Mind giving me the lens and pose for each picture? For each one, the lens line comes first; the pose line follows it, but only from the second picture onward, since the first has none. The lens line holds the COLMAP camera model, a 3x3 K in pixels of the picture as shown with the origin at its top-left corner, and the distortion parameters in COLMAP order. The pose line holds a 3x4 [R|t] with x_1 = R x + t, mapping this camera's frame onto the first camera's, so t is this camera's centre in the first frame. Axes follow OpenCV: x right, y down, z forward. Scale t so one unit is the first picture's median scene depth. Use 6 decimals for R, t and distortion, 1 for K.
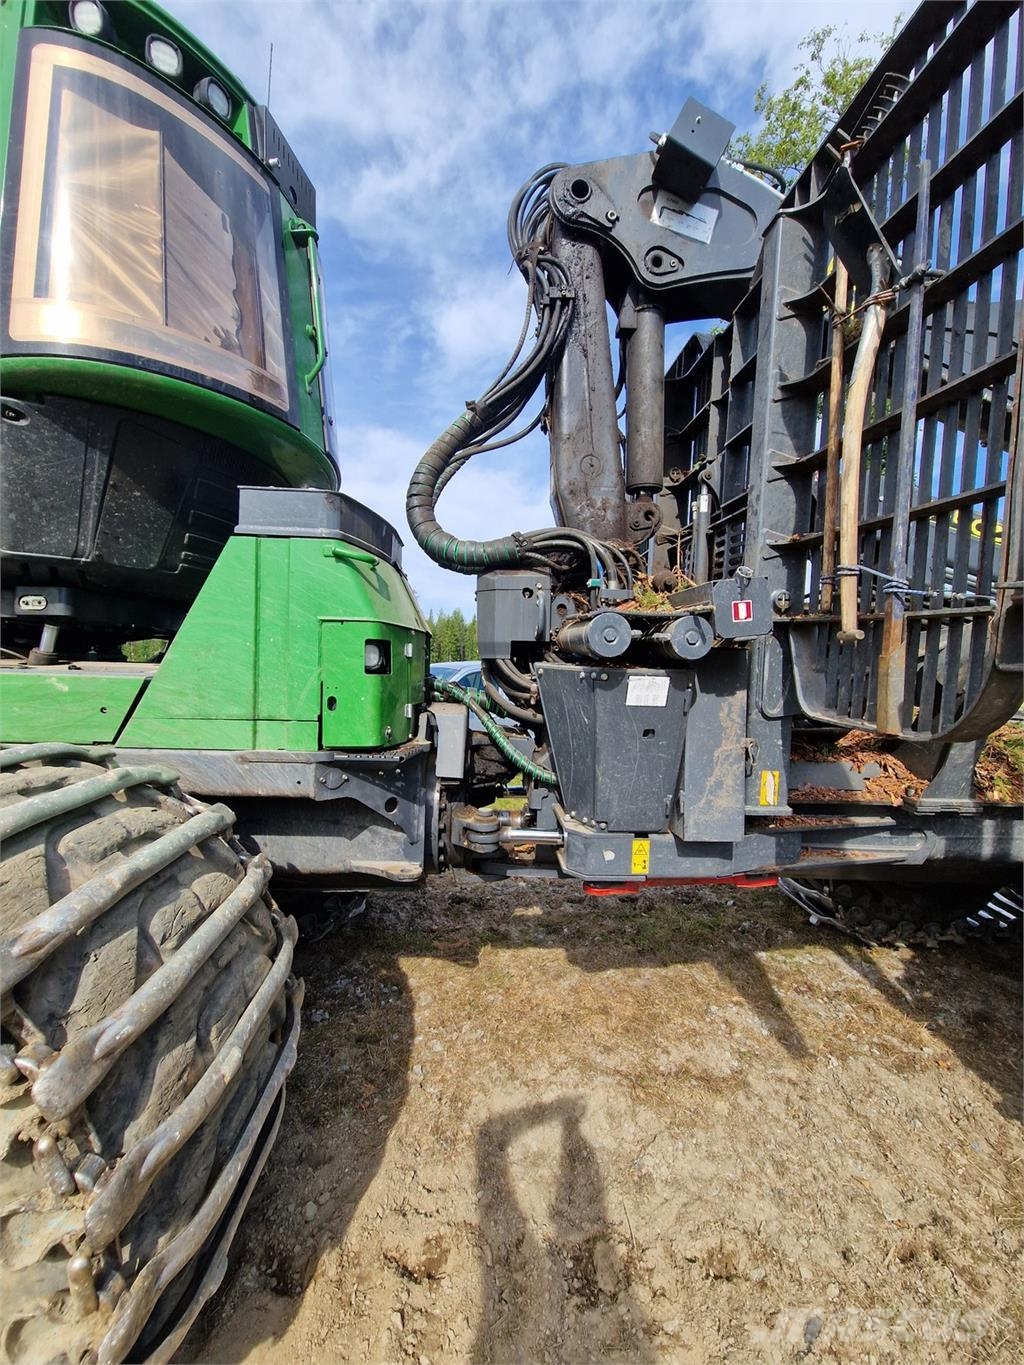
lens RADIAL K [[547.8, 0, 506.3], [0, 547.8, 680.2], [0, 0, 1]] dist [0.012240, -0.008904]
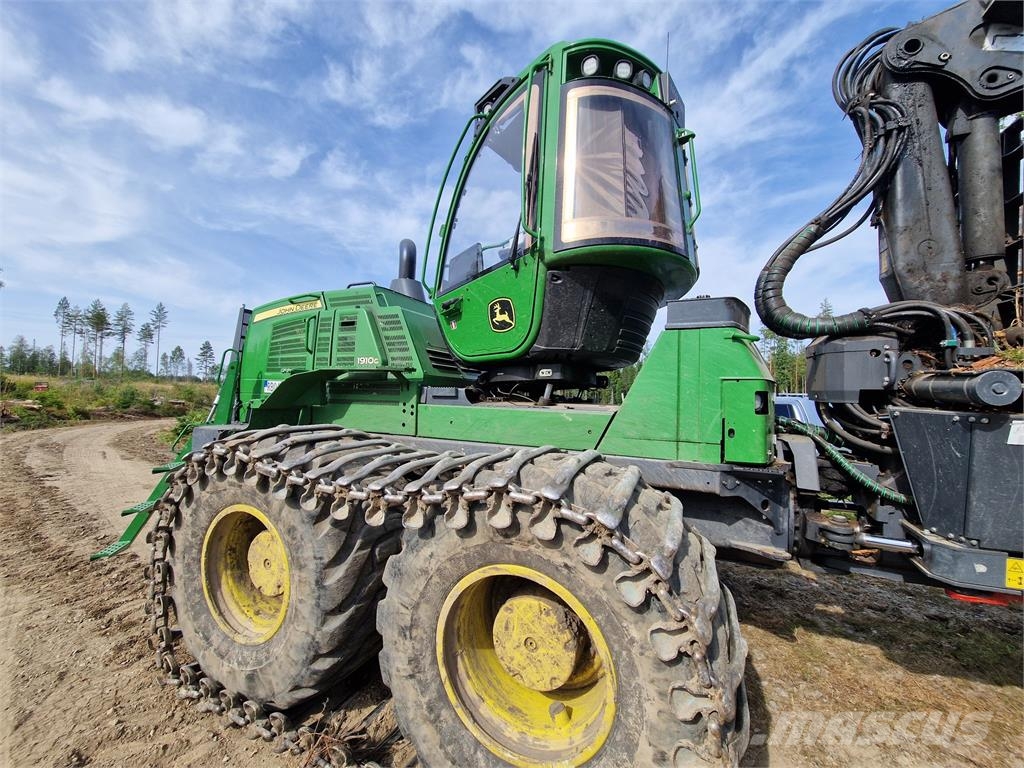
lens RADIAL K [[410.9, 0, 516.1], [0, 410.9, 385.8], [0, 0, 1]] dist [0.012240, -0.008904]
pose [[0.889351, -0.013156, -0.457035, -0.275544], [-0.012475, 0.998516, -0.053018, -0.018230], [0.457054, 0.052853, 0.887867, -0.261652]]
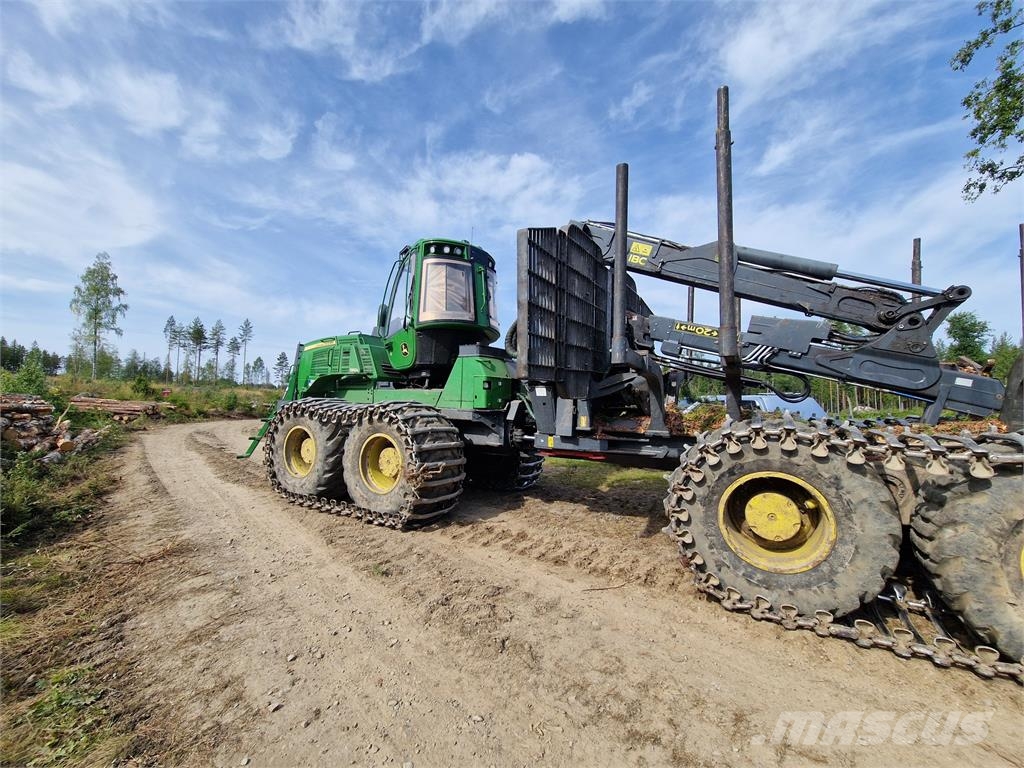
lens RADIAL K [[415.3, 0, 512.1], [0, 415.3, 386.7], [0, 0, 1]] dist [0.012259, -0.006826]
pose [[0.845991, -0.020867, -0.532789, 1.299824], [-0.013240, 0.998104, -0.060115, 0.123223], [0.533033, 0.057911, 0.844110, -1.218023]]
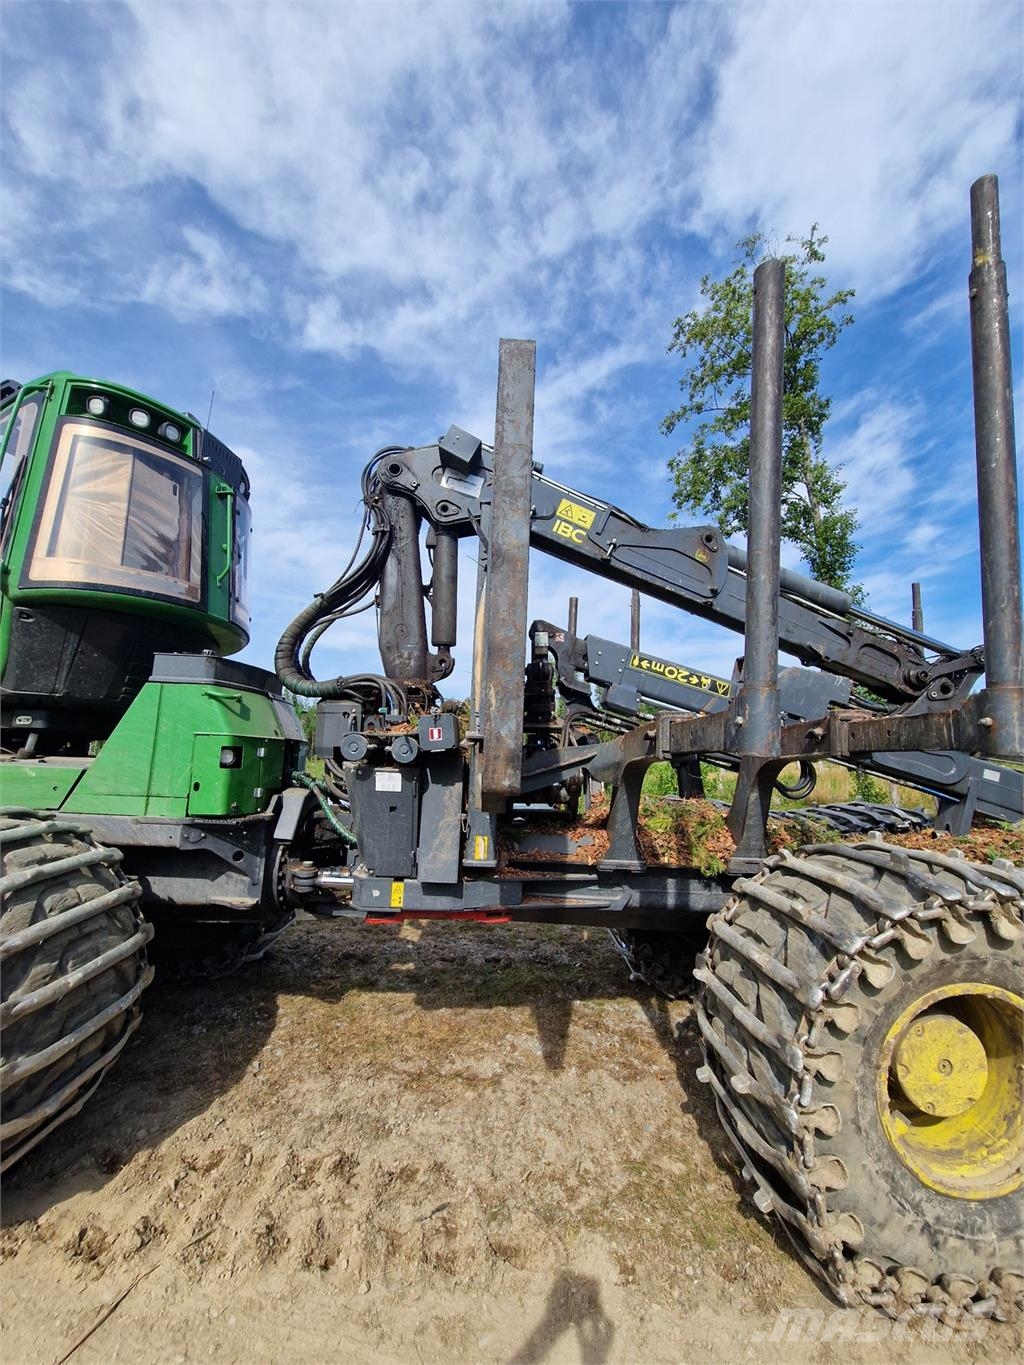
lens RADIAL K [[553.6, 0, 509.4], [0, 553.6, 680.0], [0, 0, 1]] dist [0.012259, -0.006826]
pose [[0.999677, 0.012777, -0.021967, 0.529143], [-0.016033, 0.987771, -0.155085, -0.023947], [0.019716, 0.155387, 0.987657, -0.532464]]
